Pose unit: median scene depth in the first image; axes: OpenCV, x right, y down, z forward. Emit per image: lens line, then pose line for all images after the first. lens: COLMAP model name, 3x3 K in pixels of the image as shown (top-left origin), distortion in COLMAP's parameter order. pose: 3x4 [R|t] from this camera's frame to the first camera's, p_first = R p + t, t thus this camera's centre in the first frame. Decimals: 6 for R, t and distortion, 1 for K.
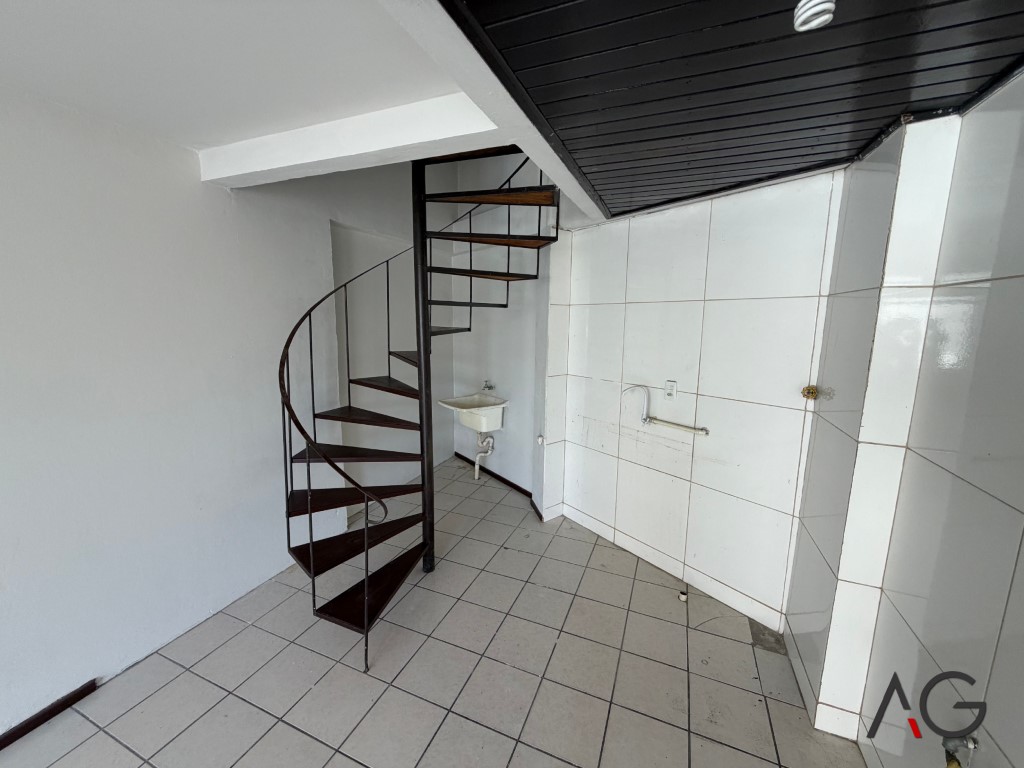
lens RADIAL K [[407.4, 0, 509.6], [0, 407.4, 382.1], [0, 0, 1]] dist [0.001103, -0.000037]
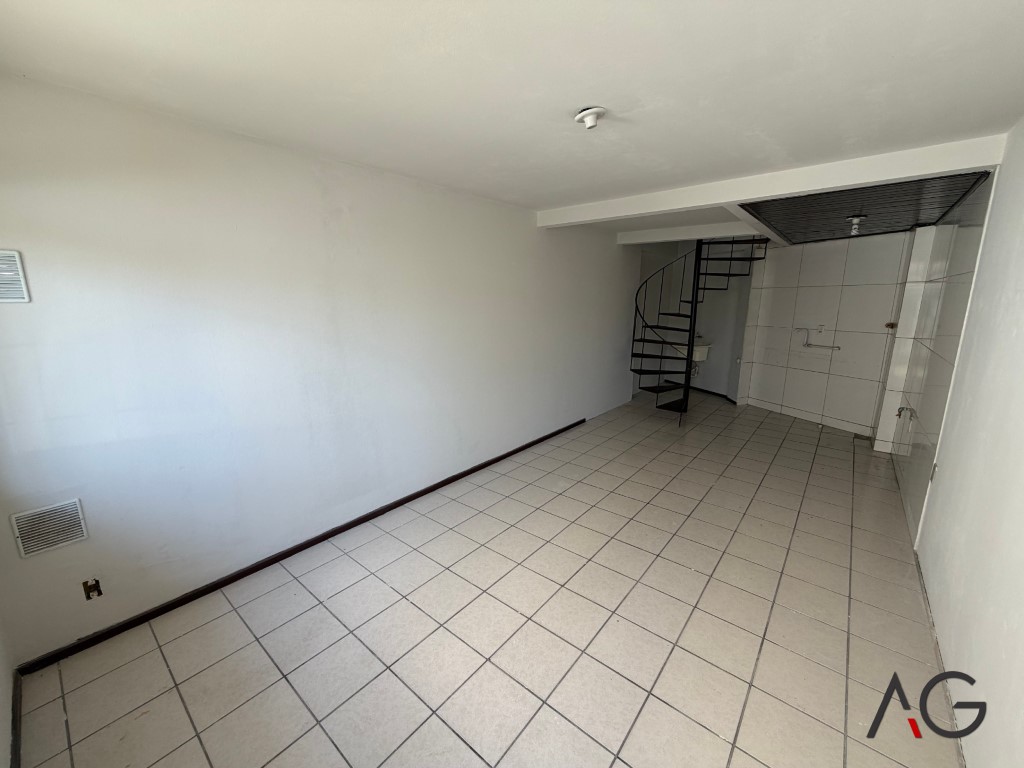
lens RADIAL K [[407.4, 0, 509.6], [0, 407.4, 382.1], [0, 0, 1]] dist [0.001103, -0.000037]
pose [[0.957210, 0.049081, -0.285202, -0.487828], [-0.036645, 0.998137, 0.048782, 0.231721], [0.287065, -0.036244, 0.957225, -1.372784]]
